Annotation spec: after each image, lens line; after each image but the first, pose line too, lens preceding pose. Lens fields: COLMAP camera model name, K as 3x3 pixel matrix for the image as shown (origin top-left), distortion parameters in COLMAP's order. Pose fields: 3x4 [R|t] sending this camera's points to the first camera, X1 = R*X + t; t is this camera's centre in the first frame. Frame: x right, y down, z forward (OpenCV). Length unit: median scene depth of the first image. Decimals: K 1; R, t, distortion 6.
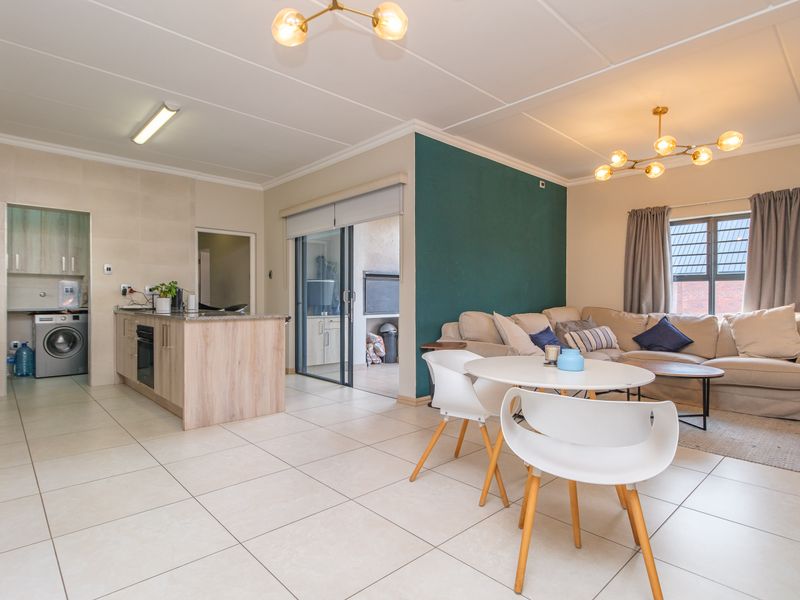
lens RADIAL K [[439.1, 0, 400.0], [0, 439.1, 300.0], [0, 0, 1]] dist [0.000914, -0.000600]
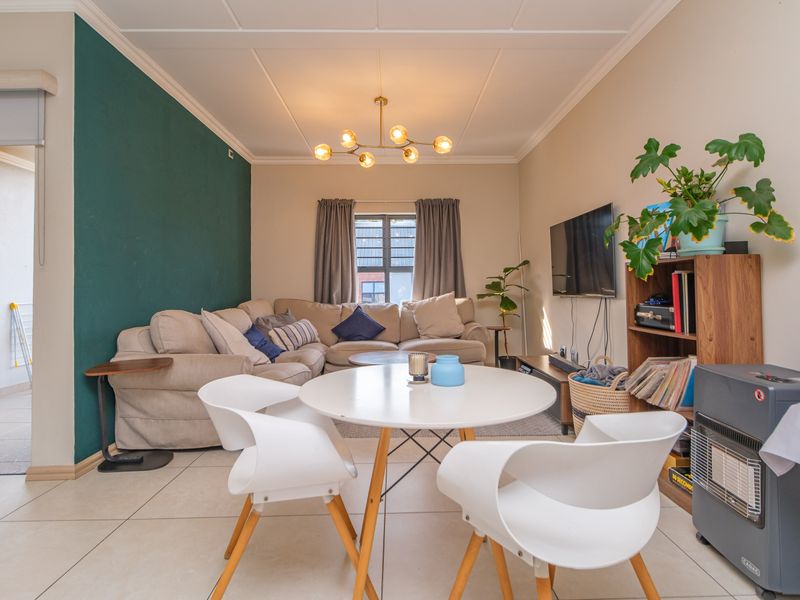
lens RADIAL K [[436.7, 0, 399.3], [0, 436.7, 277.2], [0, 0, 1]] dist [-0.002140, -0.000906]
pose [[0.668638, 0.009388, 0.743529, -0.092327], [0.015409, 0.999531, -0.026477, -0.001223], [-0.743428, 0.029160, 0.668180, 0.246427]]
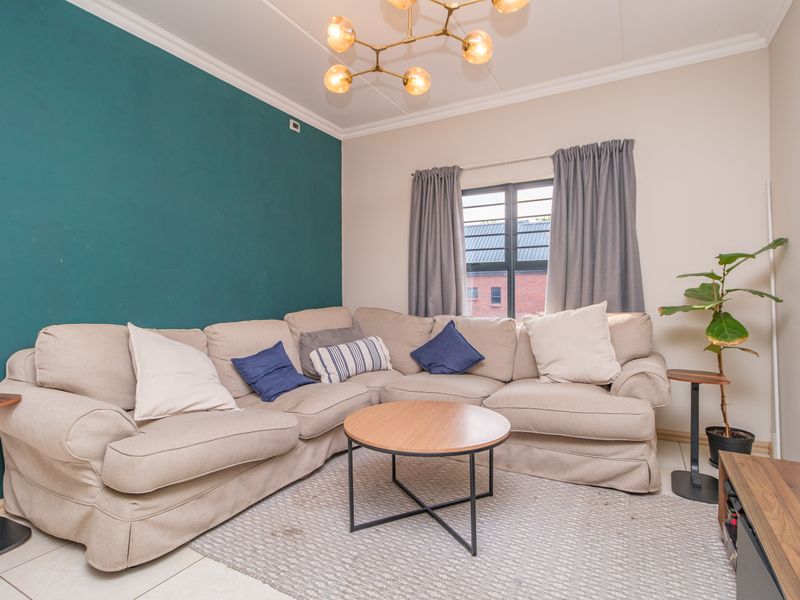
lens RADIAL K [[428.0, 0, 400.0], [0, 428.0, 300.0], [0, 0, 1]] dist [-0.000557, -0.000741]
pose [[0.951073, -0.010913, 0.308773, 0.319068], [0.009019, 0.999931, 0.007561, -0.001162], [-0.308834, -0.004406, 0.951106, 0.384597]]
